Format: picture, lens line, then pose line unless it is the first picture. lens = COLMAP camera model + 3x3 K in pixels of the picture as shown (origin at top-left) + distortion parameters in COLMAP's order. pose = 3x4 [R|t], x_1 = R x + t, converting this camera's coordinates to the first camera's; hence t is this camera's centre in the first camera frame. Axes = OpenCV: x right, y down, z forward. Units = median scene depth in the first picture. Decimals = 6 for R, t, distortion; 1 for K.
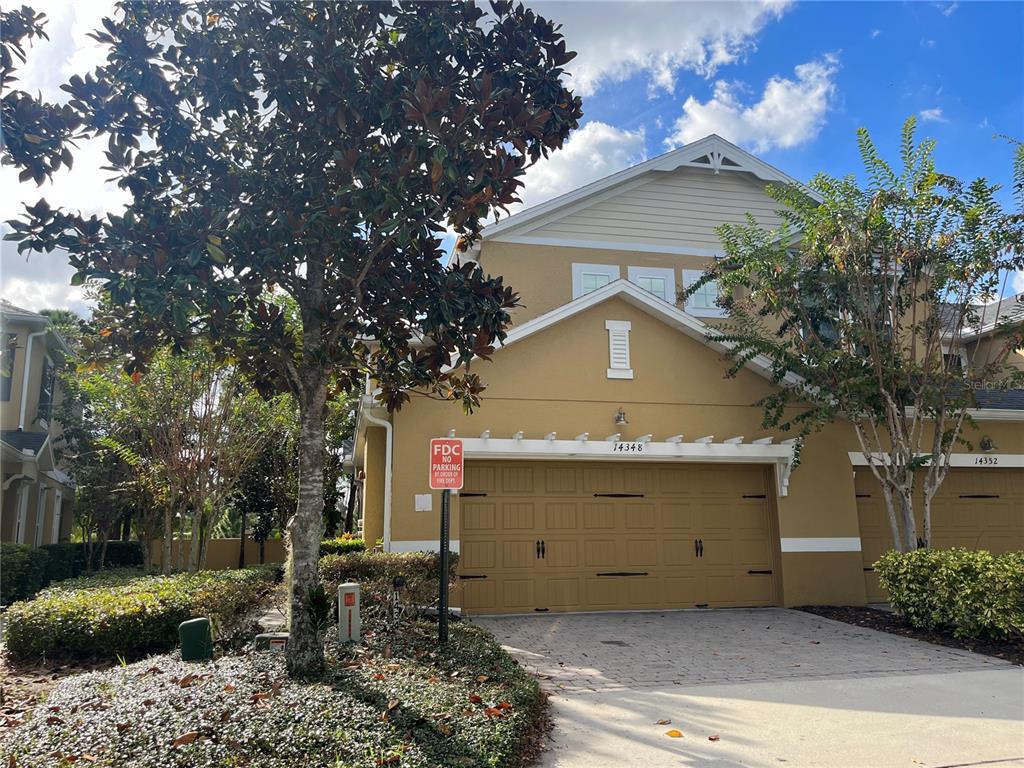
lens RADIAL K [[793.4, 0, 512.0], [0, 793.4, 384.0], [0, 0, 1]] dist [0.047405, -0.005077]
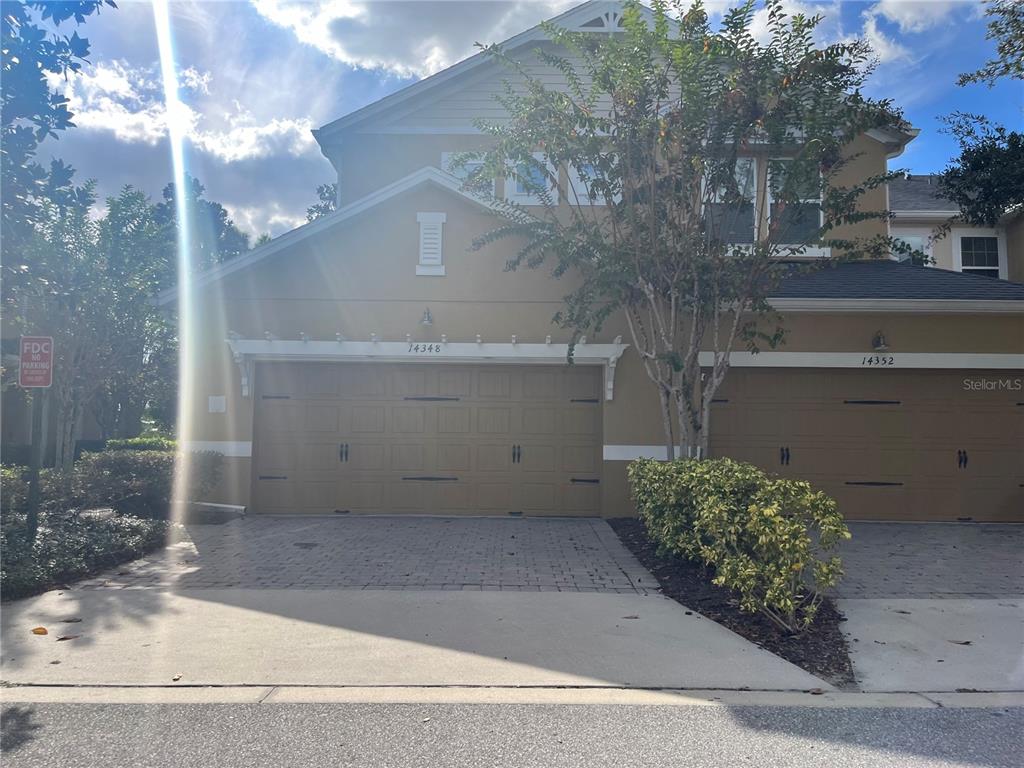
lens RADIAL K [[778.5, 0, 518.6], [0, 778.5, 386.6], [0, 0, 1]] dist [0.055278, -0.005784]
pose [[0.975296, 0.004260, -0.220862, 0.440387], [0.022031, 0.992953, 0.116440, 0.018567], [0.219801, -0.118429, 0.968329, 0.114622]]
